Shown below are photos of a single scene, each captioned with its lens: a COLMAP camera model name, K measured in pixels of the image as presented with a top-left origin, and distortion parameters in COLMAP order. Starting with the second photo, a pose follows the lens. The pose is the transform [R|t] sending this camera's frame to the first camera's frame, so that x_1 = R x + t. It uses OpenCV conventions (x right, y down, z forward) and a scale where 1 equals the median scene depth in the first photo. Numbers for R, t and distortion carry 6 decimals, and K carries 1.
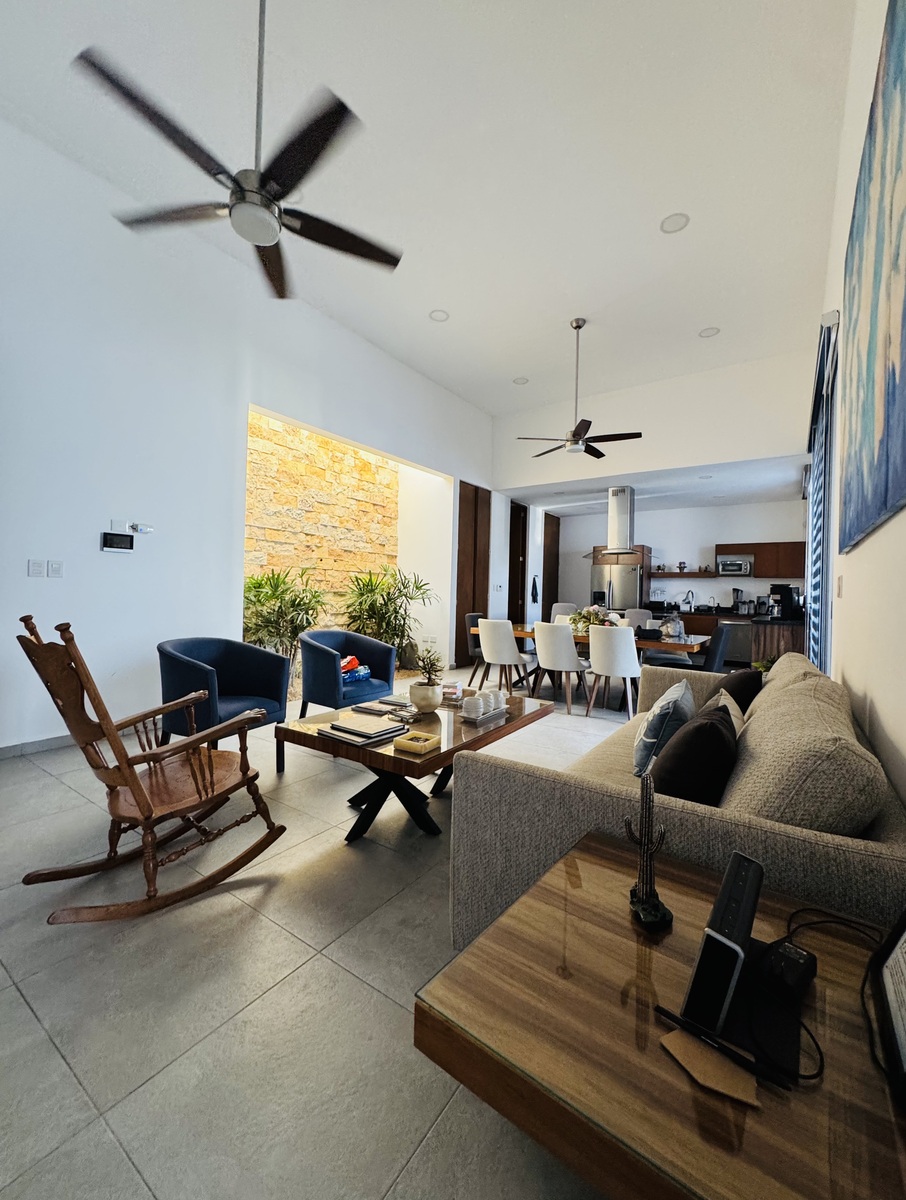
lens RADIAL K [[487.5, 0, 440.3], [0, 487.5, 596.6], [0, 0, 1]] dist [-0.002481, -0.000353]
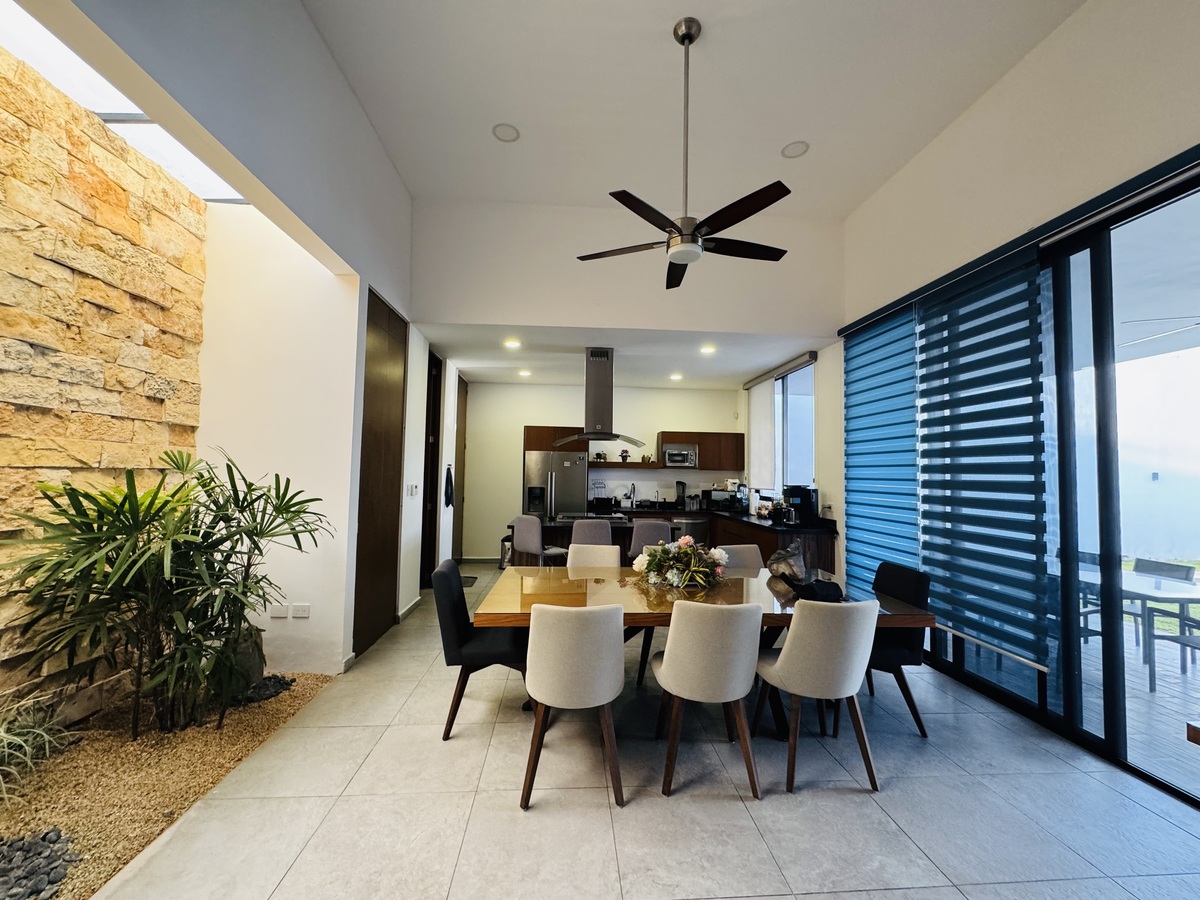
lens RADIAL K [[487.5, 0, 600.0], [0, 487.5, 450.0], [0, 0, 1]] dist [-0.002481, -0.000353]
pose [[0.767751, 0.019984, 0.640437, -0.095903], [0.007613, 0.999158, -0.040304, -0.045072], [-0.640704, 0.035819, 0.766952, 0.458333]]
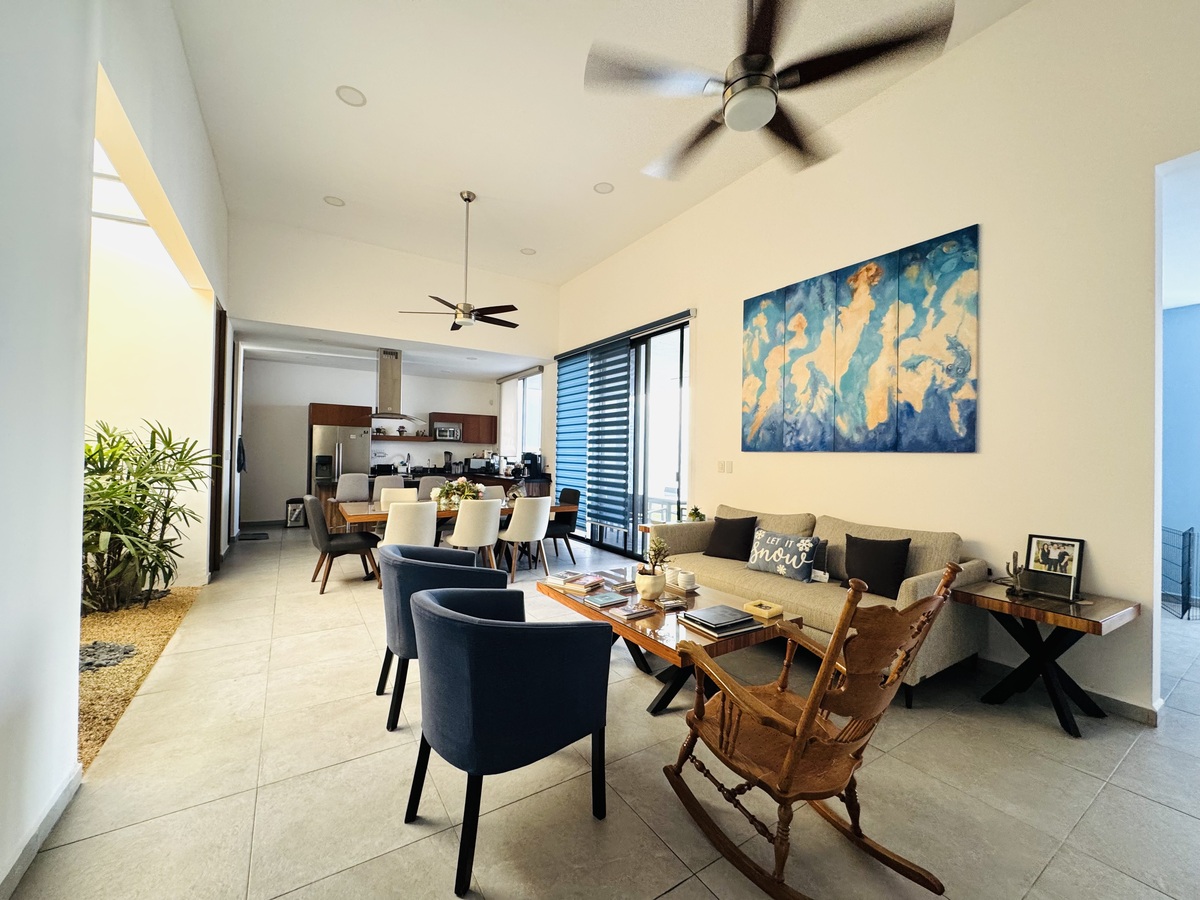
lens RADIAL K [[487.5, 0, 600.0], [0, 487.5, 450.0], [0, 0, 1]] dist [-0.002481, -0.000353]
pose [[0.373691, -0.009119, 0.927508, -0.379965], [-0.000048, 0.999951, 0.009850, -0.036268], [-0.927553, -0.003725, 0.373673, 0.262005]]
